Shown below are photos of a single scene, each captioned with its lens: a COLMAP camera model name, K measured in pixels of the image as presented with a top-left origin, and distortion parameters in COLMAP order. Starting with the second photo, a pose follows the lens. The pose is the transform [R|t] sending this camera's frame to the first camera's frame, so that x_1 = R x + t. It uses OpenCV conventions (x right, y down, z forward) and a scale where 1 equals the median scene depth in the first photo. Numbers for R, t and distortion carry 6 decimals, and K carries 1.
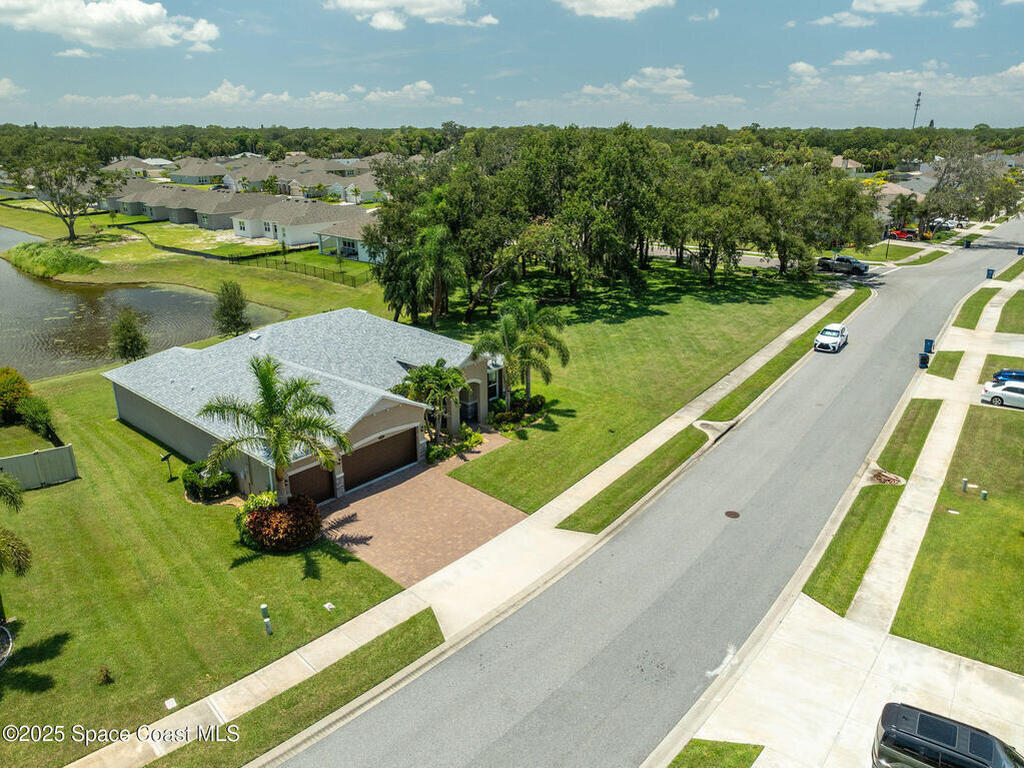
lens RADIAL K [[725.4, 0, 537.2], [0, 725.4, 369.2], [0, 0, 1]] dist [-0.017998, 0.025383]
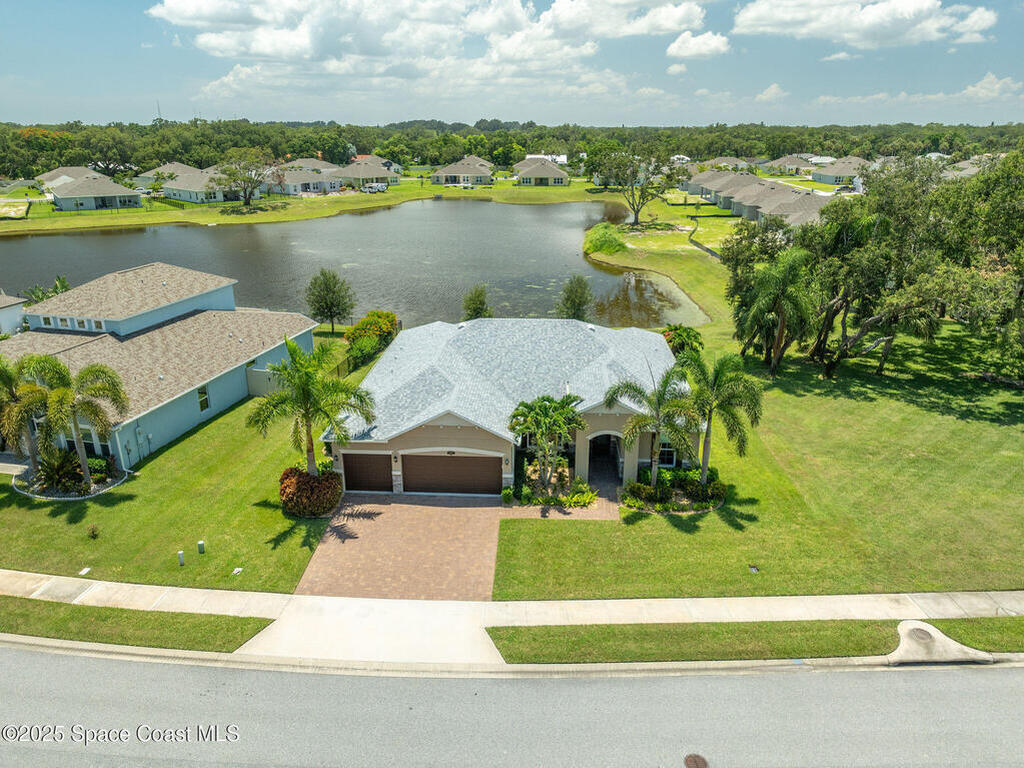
lens RADIAL K [[725.4, 0, 520.1], [0, 725.4, 391.4], [0, 0, 1]] dist [-0.017998, 0.025383]
pose [[0.601509, 0.270879, -0.751540, 0.392925], [-0.249129, 0.957448, 0.145700, -0.106748], [0.759027, 0.099590, 0.643397, 0.333858]]
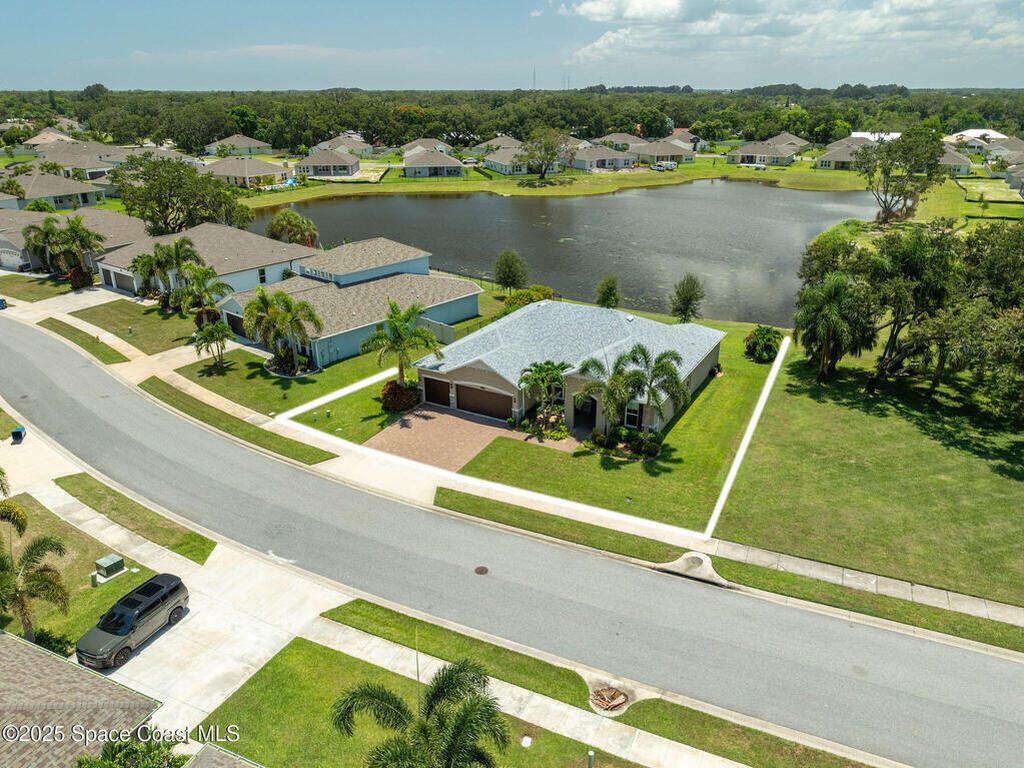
lens RADIAL K [[725.4, 0, 519.3], [0, 725.4, 415.2], [0, 0, 1]] dist [-0.017998, 0.025383]
pose [[0.172877, 0.404068, -0.898244, 0.815732], [-0.304446, 0.889237, 0.341423, -0.272628], [0.936710, 0.214443, 0.276746, 0.506885]]
